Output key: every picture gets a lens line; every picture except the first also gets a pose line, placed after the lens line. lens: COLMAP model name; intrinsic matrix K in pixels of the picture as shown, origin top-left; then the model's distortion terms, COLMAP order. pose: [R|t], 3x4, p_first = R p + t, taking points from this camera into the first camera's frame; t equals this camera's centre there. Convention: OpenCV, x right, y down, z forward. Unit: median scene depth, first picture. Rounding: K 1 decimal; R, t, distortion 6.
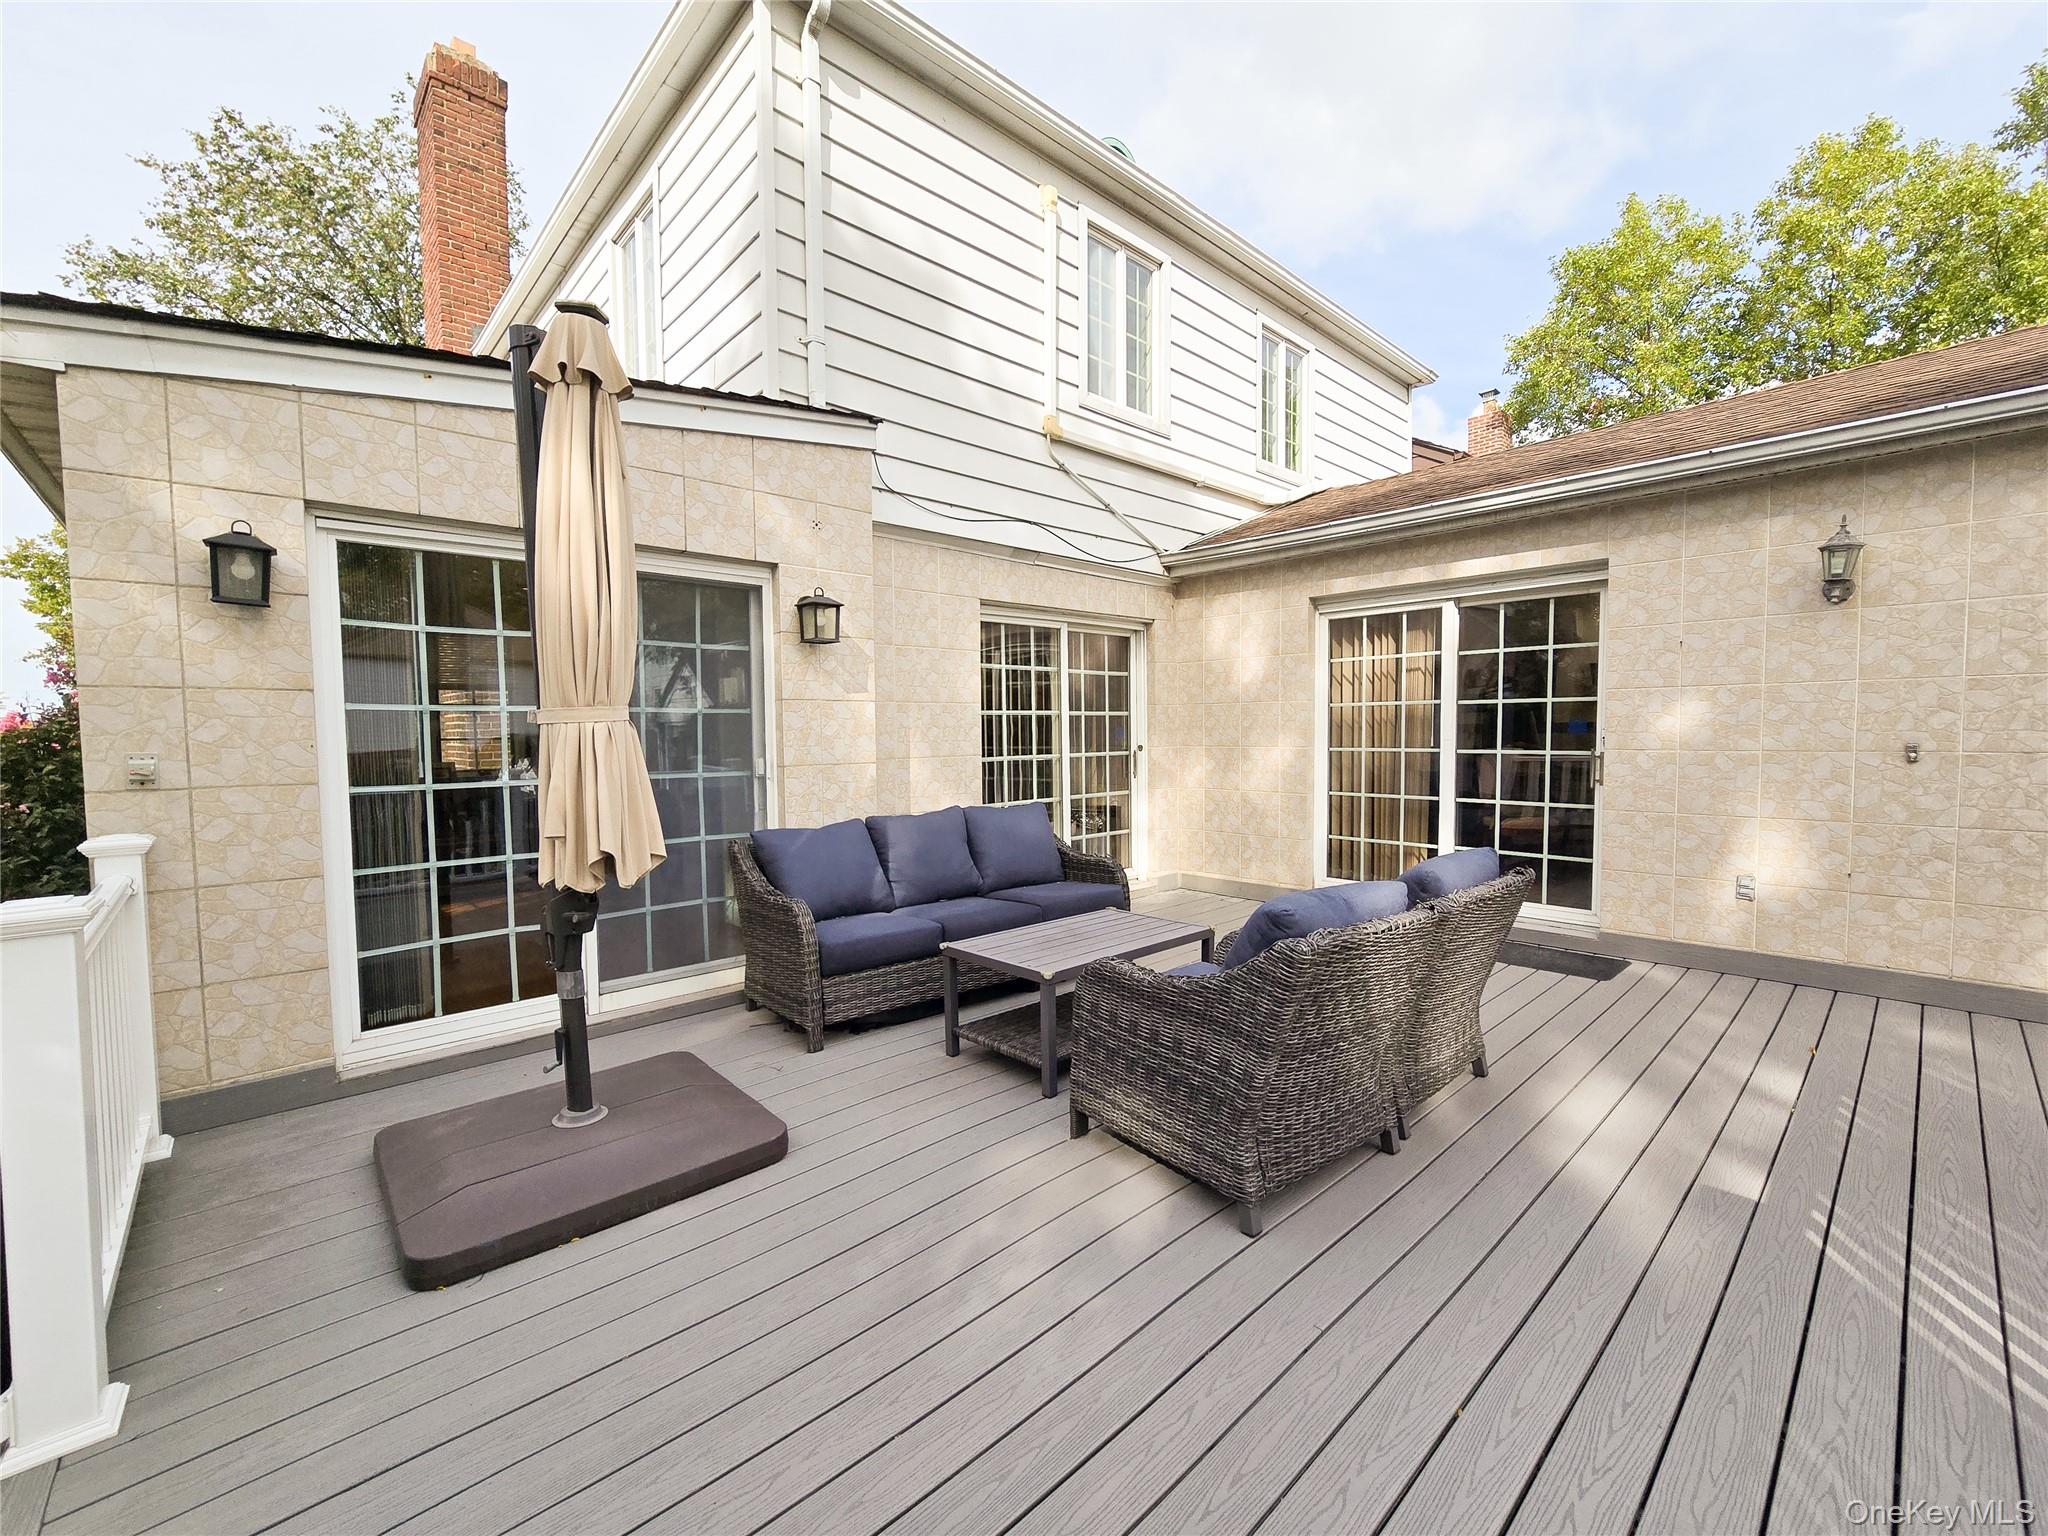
lens RADIAL K [[845.9, 0, 1028.6], [0, 845.9, 773.8], [0, 0, 1]] dist [-0.001993, -0.000595]
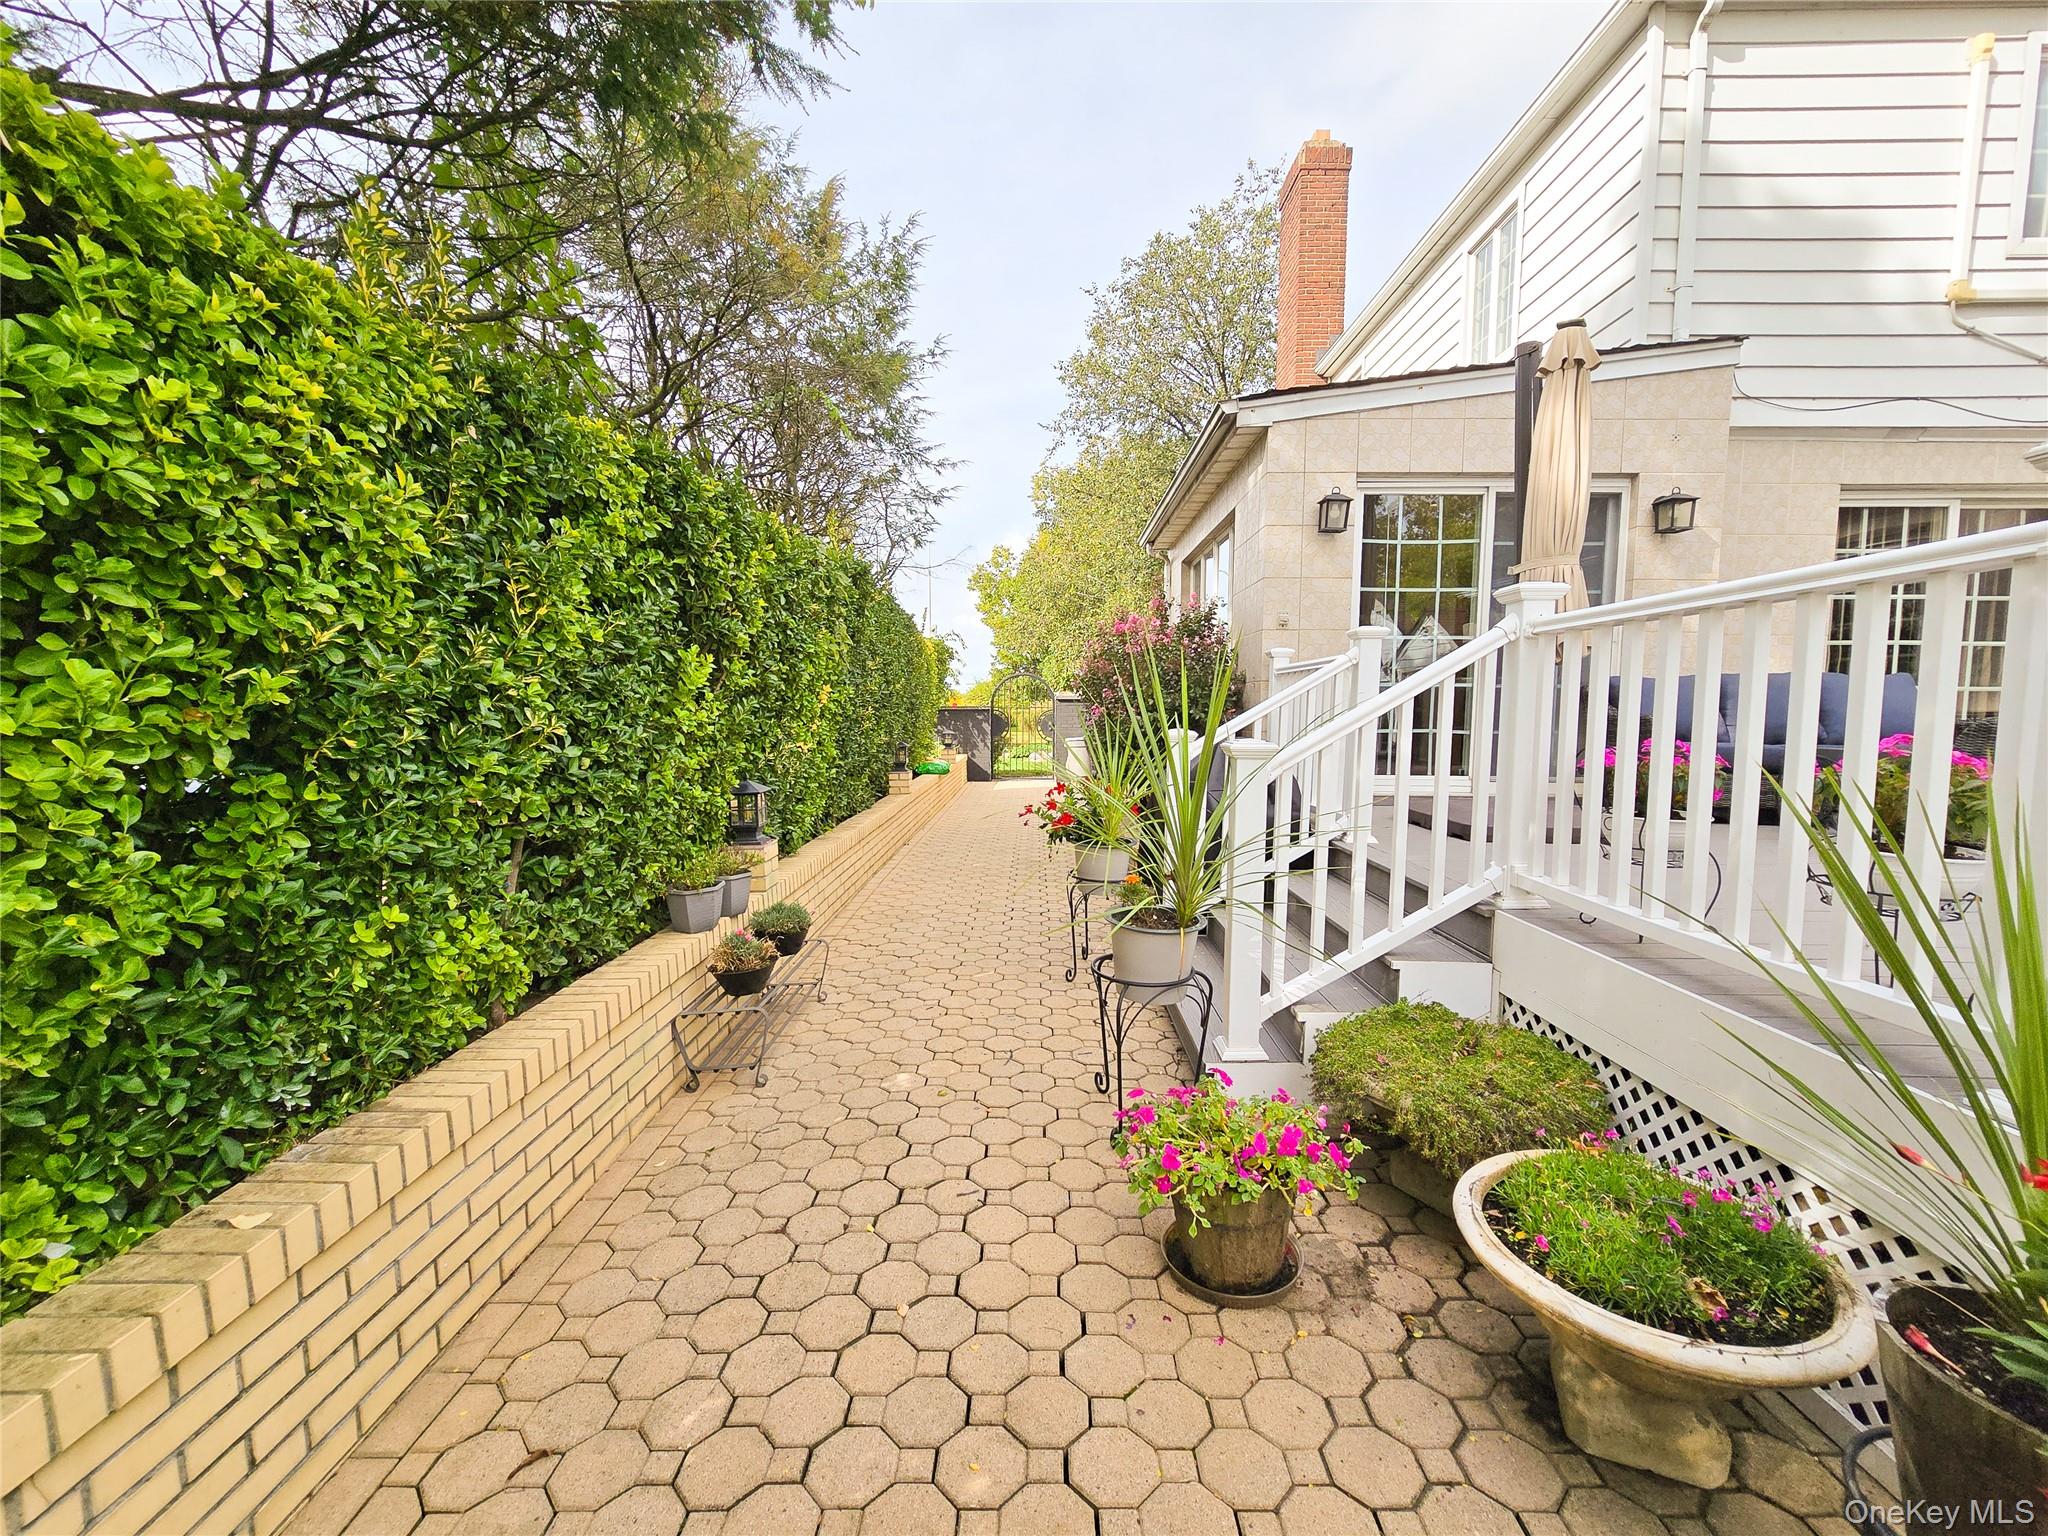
lens RADIAL K [[848.9, 0, 1024.0], [0, 848.9, 768.0], [0, 0, 1]] dist [-0.000735, -0.000118]
pose [[0.717267, 0.067149, -0.693556, -0.028575], [-0.051244, 0.997734, 0.043603, 0.132079], [0.694912, 0.004266, 0.719082, -0.400313]]
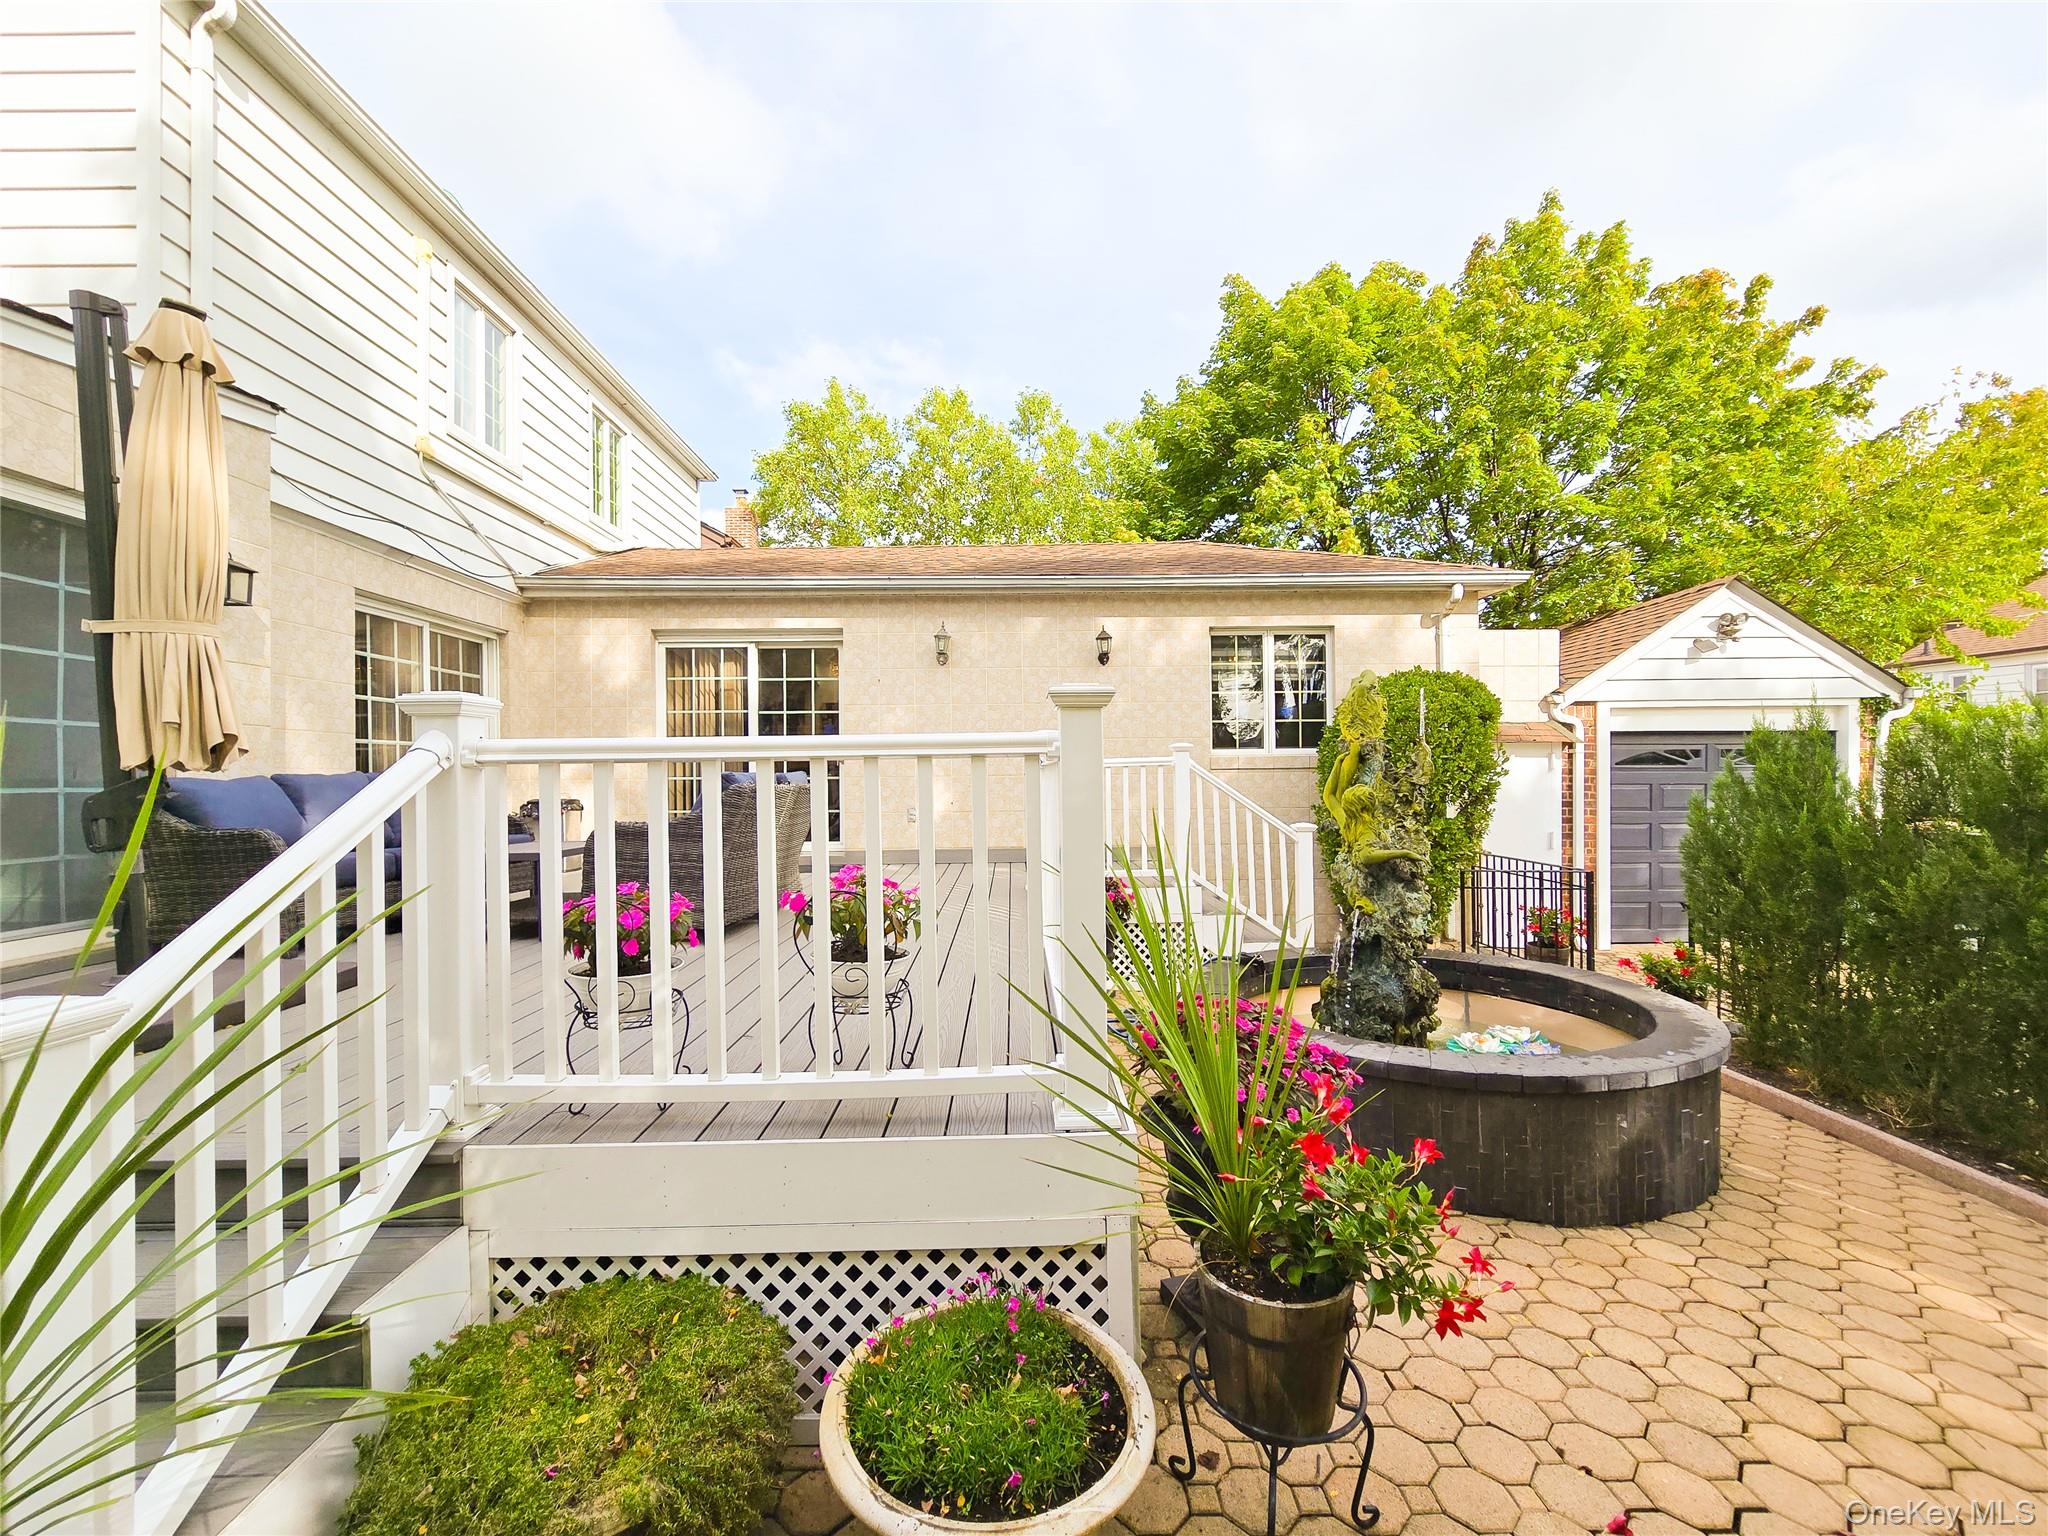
lens RADIAL K [[809.8, 0, 1012.6], [0, 809.8, 783.8], [0, 0, 1]] dist [-0.002980, -0.000310]
pose [[0.676639, -0.004393, 0.736302, -0.229685], [0.037496, 0.998890, -0.028498, 0.094776], [-0.735360, 0.046892, 0.676053, -0.273308]]
